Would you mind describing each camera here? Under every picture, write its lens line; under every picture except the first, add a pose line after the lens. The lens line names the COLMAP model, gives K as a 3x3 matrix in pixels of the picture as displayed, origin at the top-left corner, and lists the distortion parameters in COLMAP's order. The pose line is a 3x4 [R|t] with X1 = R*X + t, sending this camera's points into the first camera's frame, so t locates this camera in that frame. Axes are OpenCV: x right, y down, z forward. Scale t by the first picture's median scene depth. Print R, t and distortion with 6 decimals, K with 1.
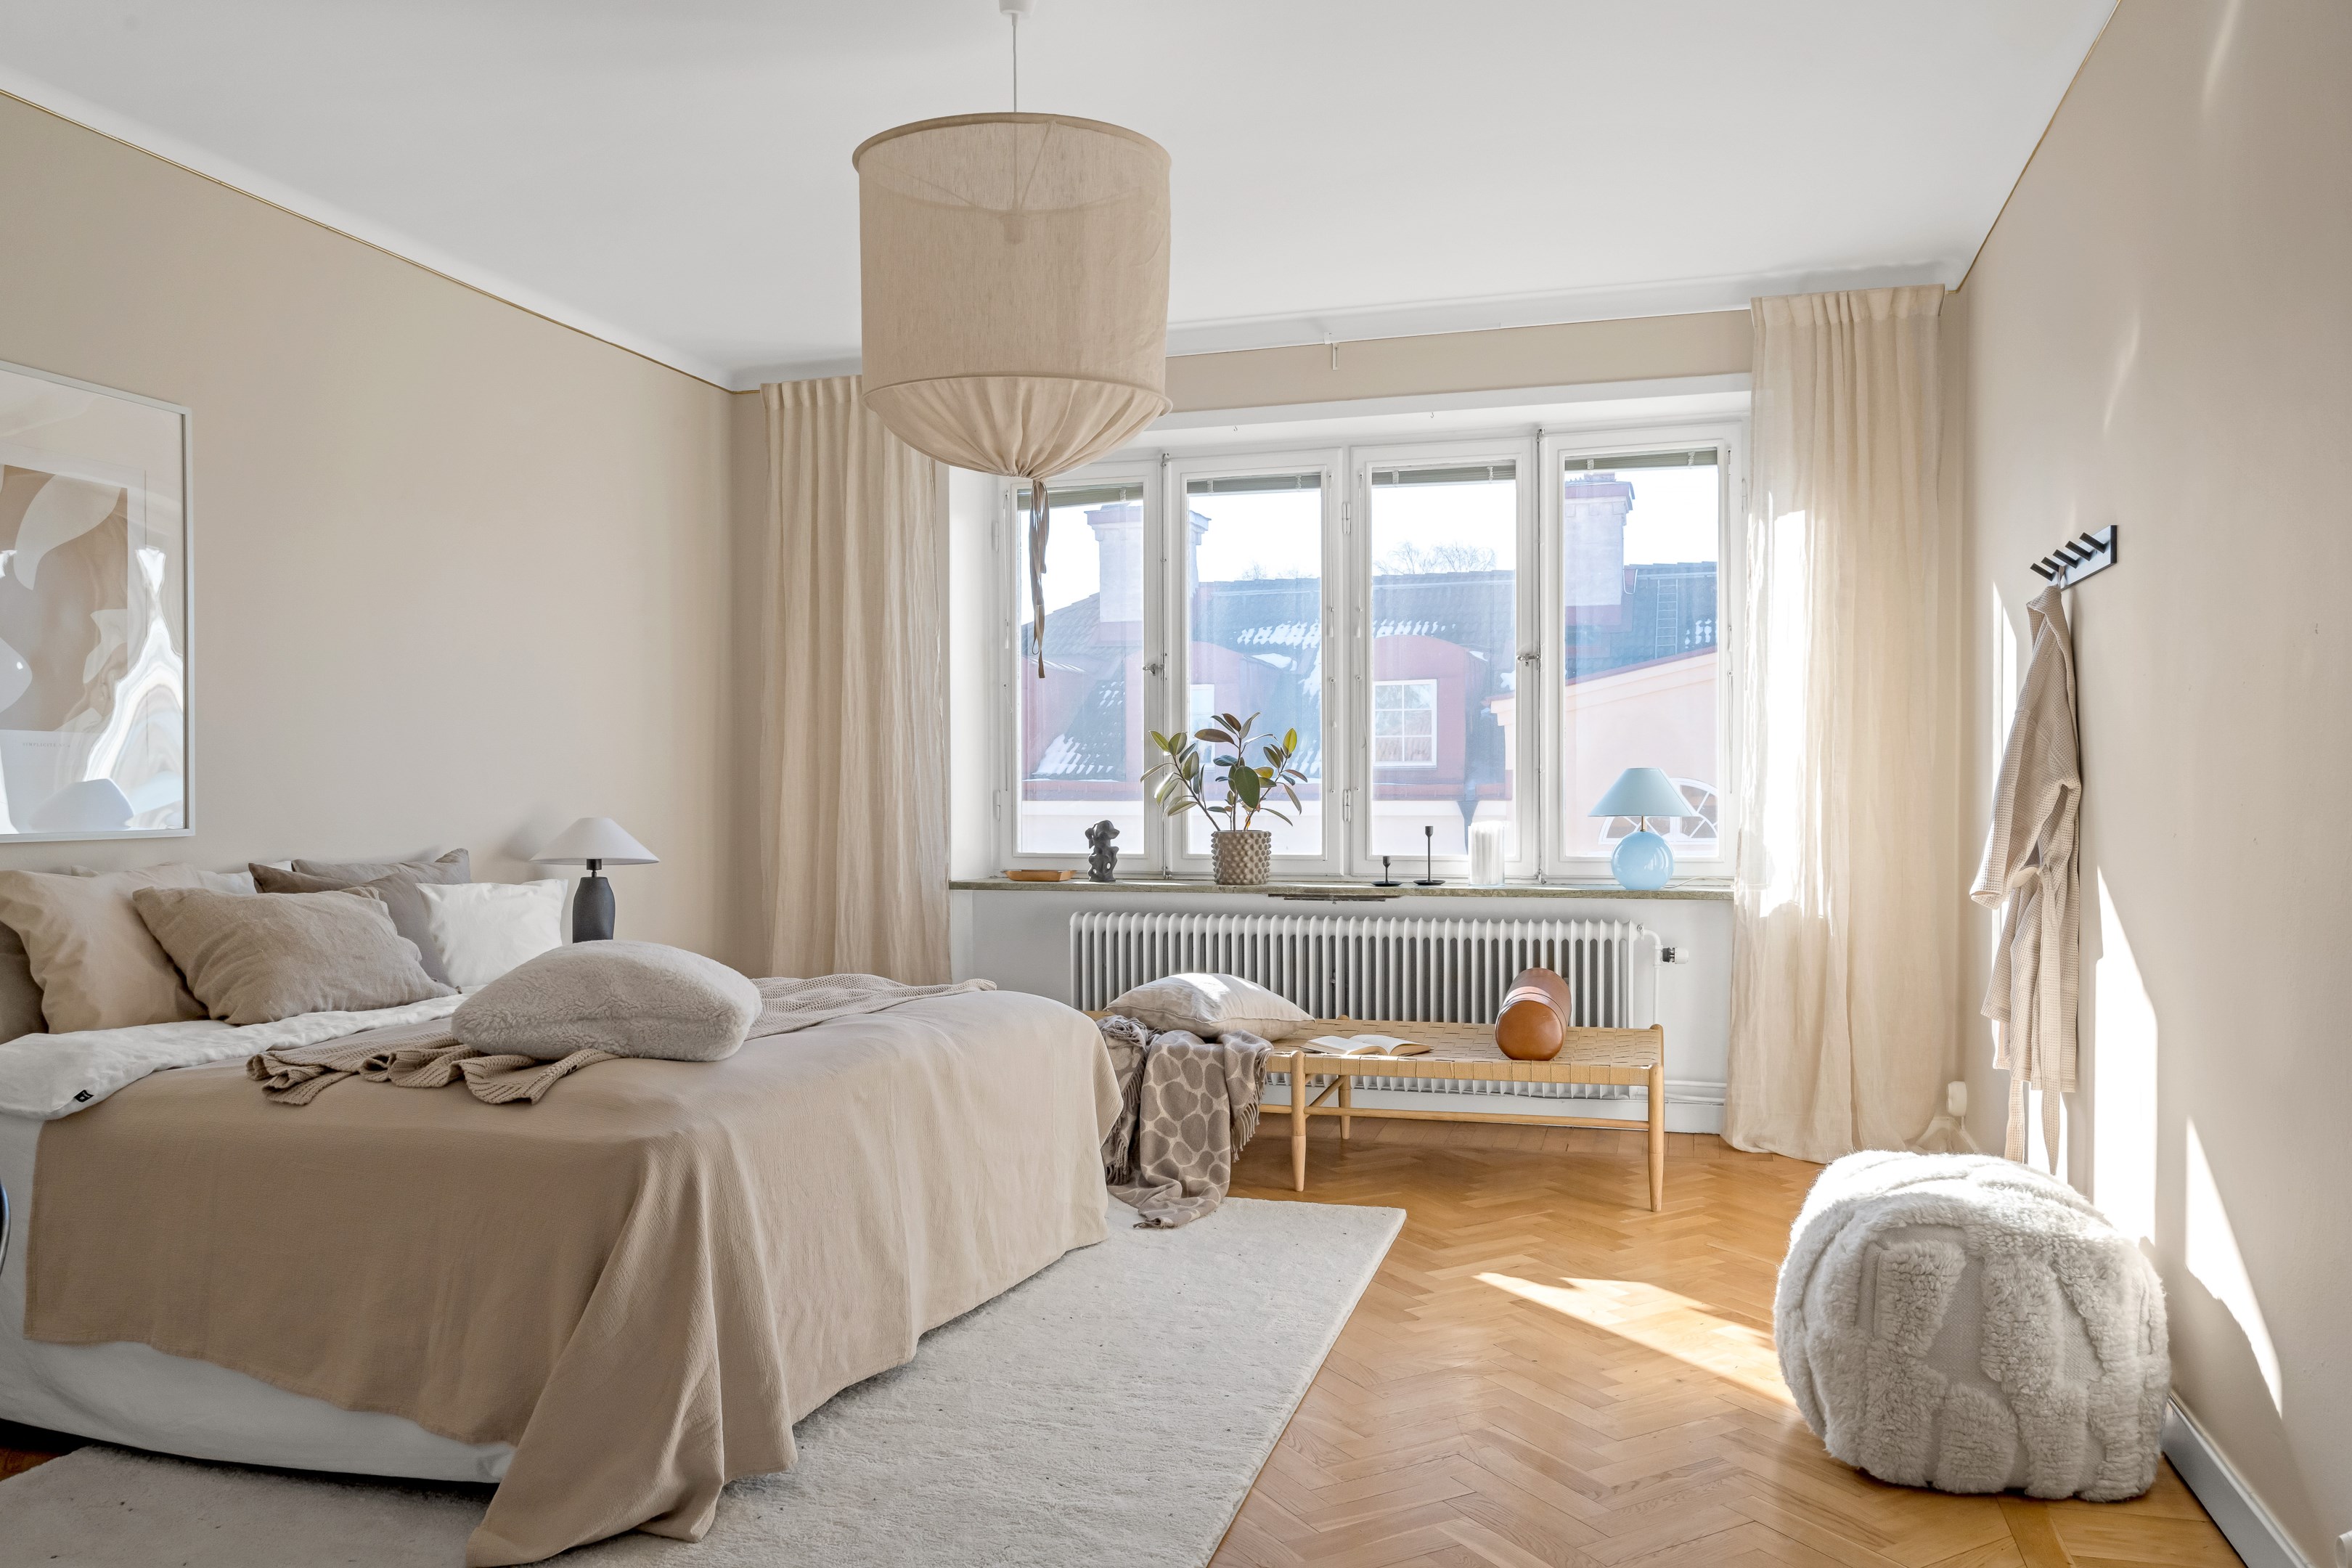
lens RADIAL K [[1688.9, 0, 1165.6], [0, 1688.9, 815.4], [0, 0, 1]] dist [-0.003974, 0.000969]
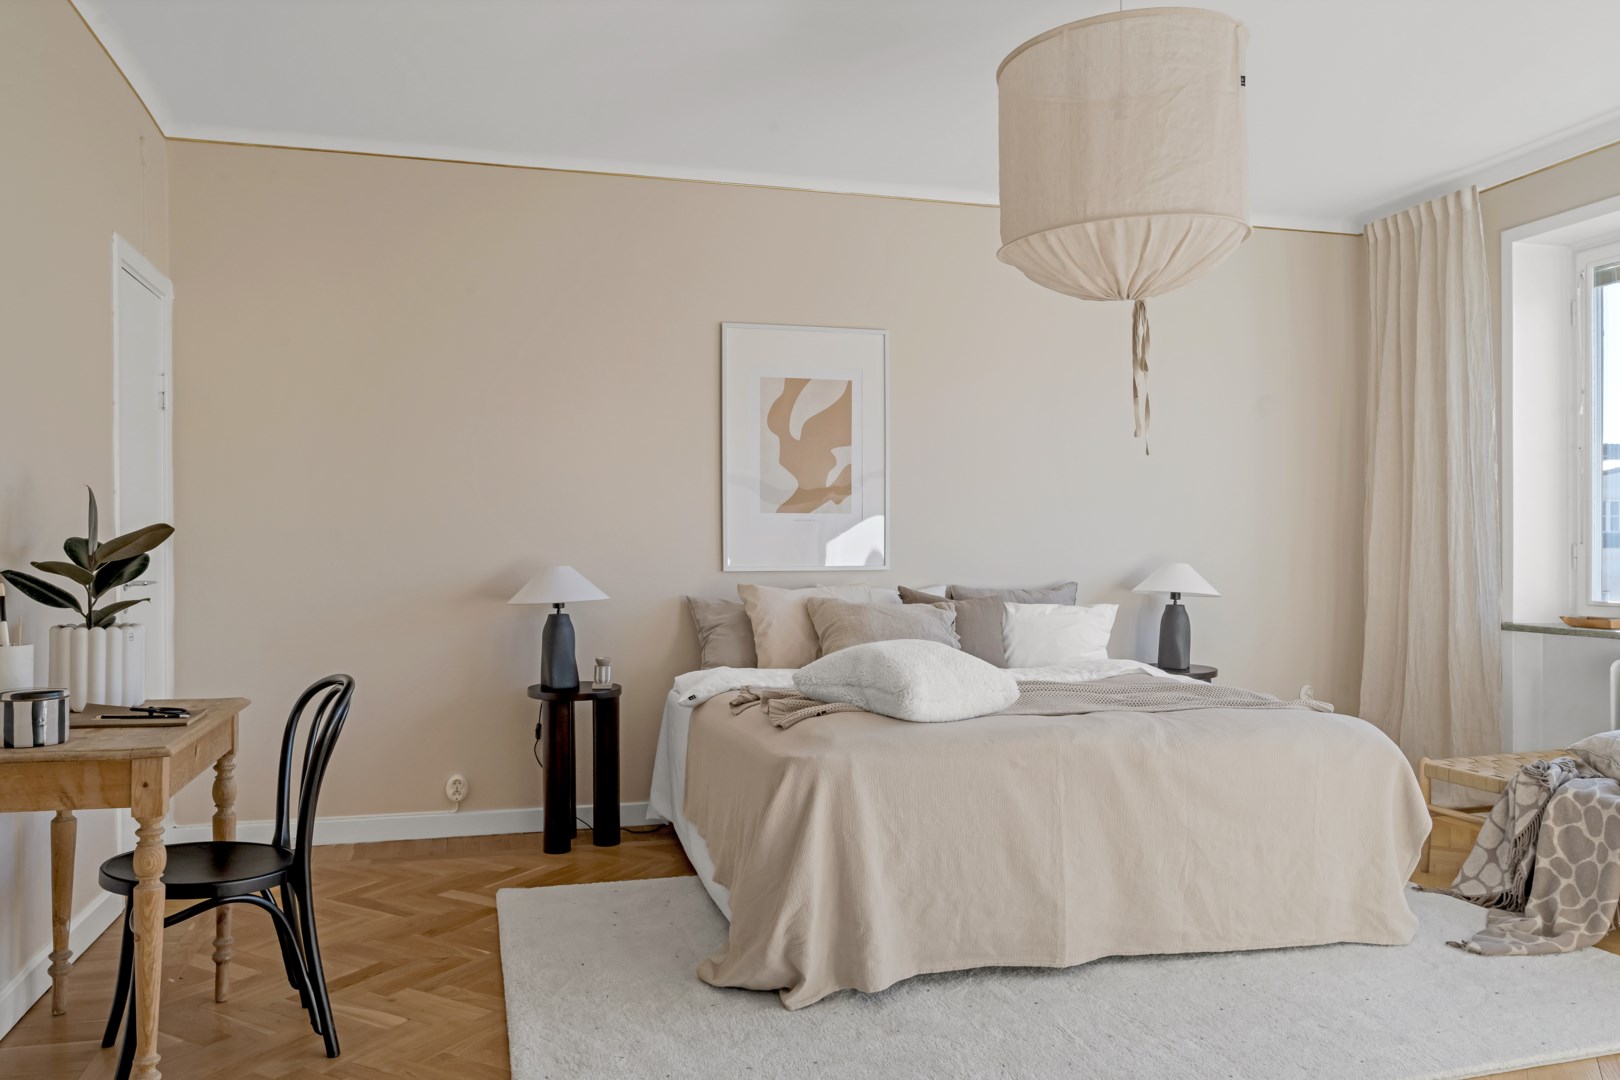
lens RADIAL K [[1192.2, 0, 810.0], [0, 1192.2, 540.0], [0, 0, 1]] dist [-0.011758, -0.000391]
pose [[0.534540, -0.002819, -0.845138, 0.369771], [-0.012361, 0.999861, -0.011154, -0.003307], [0.845053, 0.016409, 0.534431, 0.214313]]
